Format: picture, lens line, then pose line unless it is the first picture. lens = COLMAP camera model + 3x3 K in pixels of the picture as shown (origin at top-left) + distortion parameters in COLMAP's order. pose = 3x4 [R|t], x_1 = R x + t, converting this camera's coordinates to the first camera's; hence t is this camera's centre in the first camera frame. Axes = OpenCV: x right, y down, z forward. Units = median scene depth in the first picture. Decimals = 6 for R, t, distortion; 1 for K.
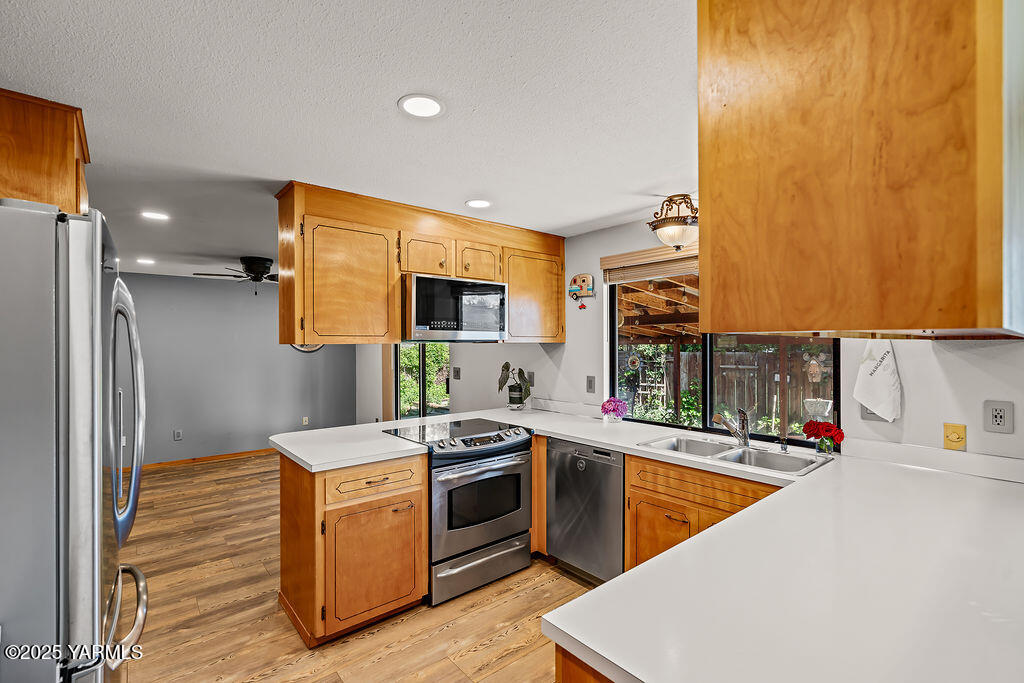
lens RADIAL K [[462.3, 0, 509.6], [0, 462.3, 342.0], [0, 0, 1]] dist [-0.002691, 0.000364]
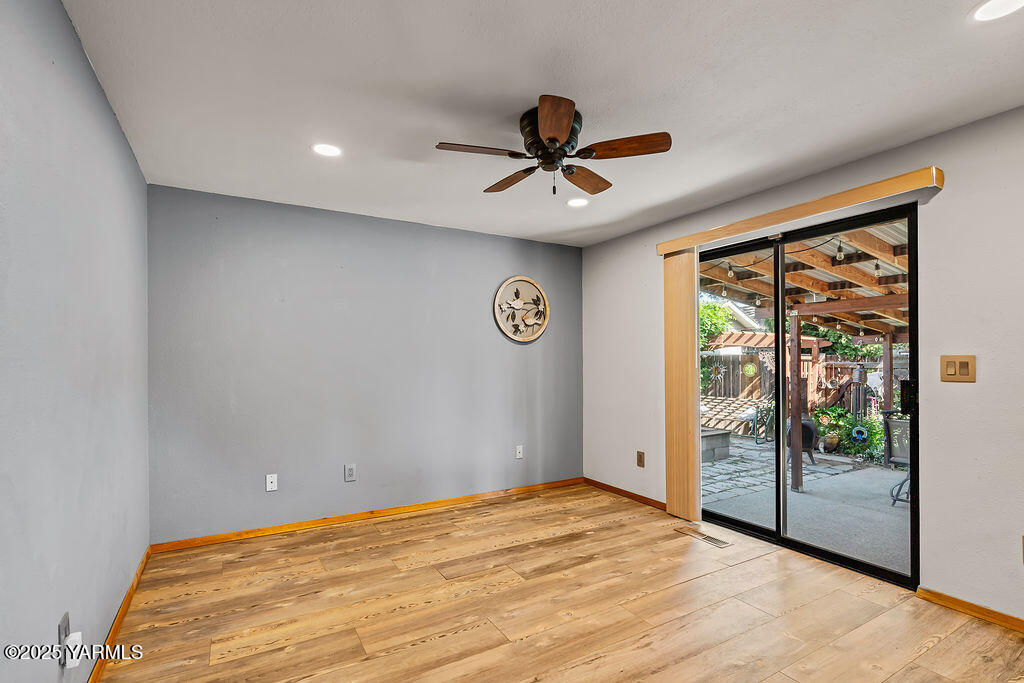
lens RADIAL K [[462.3, 0, 497.2], [0, 462.3, 362.0], [0, 0, 1]] dist [-0.002691, 0.000364]
pose [[0.986297, 0.000905, -0.164978, -0.735943], [-0.000108, 0.999988, 0.004843, 0.089515], [0.164980, -0.004759, 0.986285, 0.742617]]
